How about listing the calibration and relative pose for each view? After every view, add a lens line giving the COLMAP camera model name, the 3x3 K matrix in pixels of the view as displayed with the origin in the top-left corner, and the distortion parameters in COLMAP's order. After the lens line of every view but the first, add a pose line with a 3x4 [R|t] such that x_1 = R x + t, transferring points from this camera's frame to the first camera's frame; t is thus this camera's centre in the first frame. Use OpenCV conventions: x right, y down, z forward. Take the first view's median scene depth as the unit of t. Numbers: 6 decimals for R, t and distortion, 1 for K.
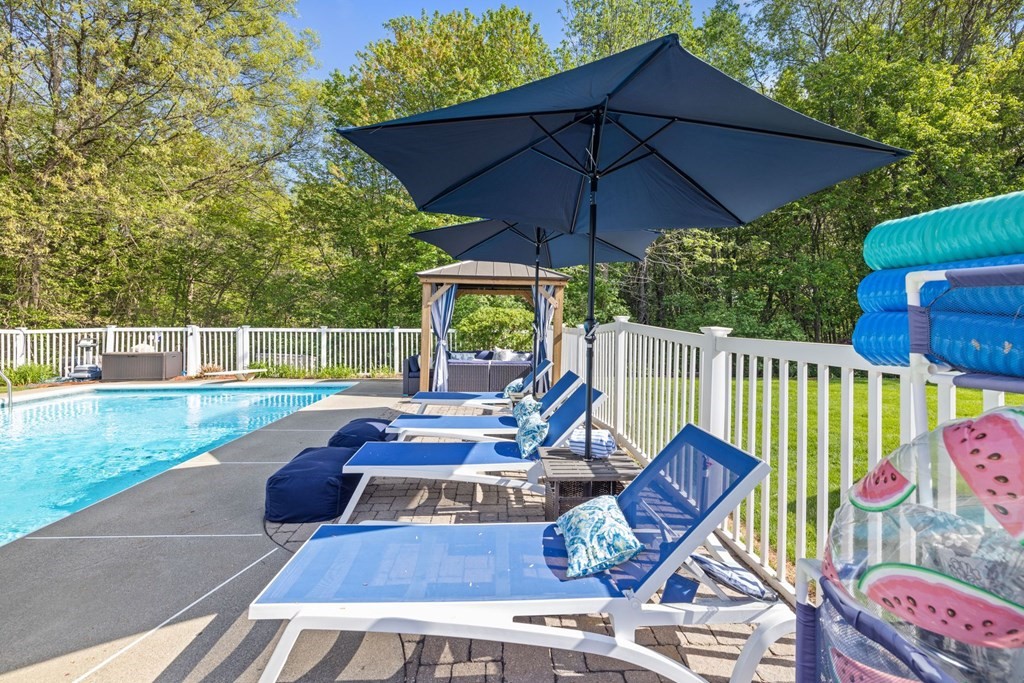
lens RADIAL K [[429.6, 0, 513.2], [0, 429.6, 326.8], [0, 0, 1]] dist [0.000656, -0.000472]
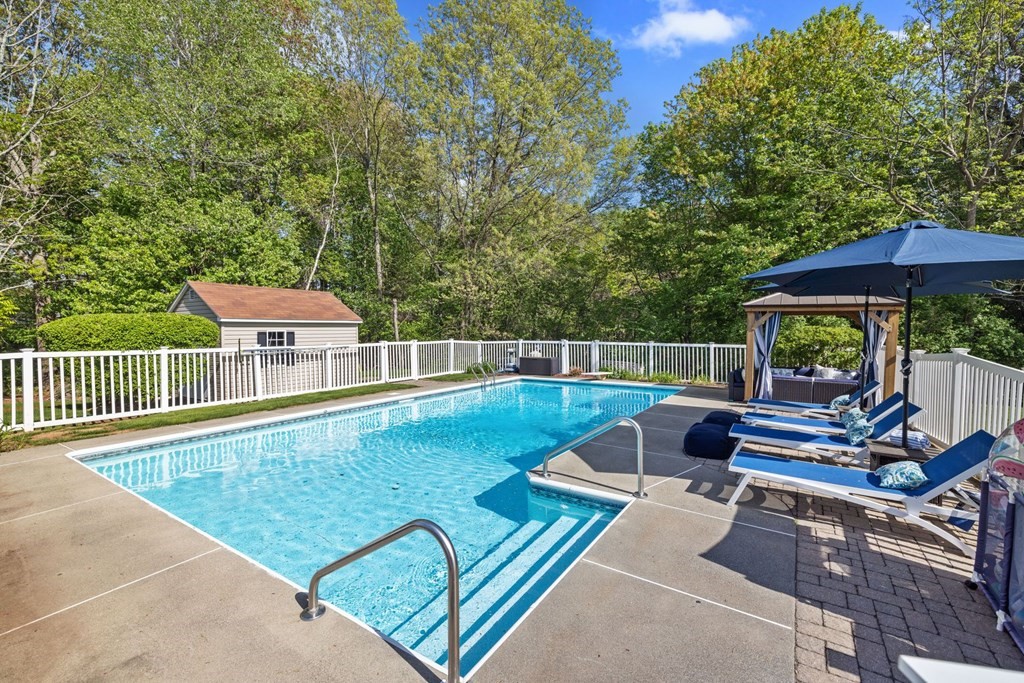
lens RADIAL K [[429.6, 0, 511.4], [0, 429.6, 336.6], [0, 0, 1]] dist [0.000656, -0.000472]
pose [[0.804158, 0.009039, -0.594347, -0.018765], [-0.002345, 0.999925, 0.012035, -0.041334], [0.594411, -0.008284, 0.804119, -0.389583]]
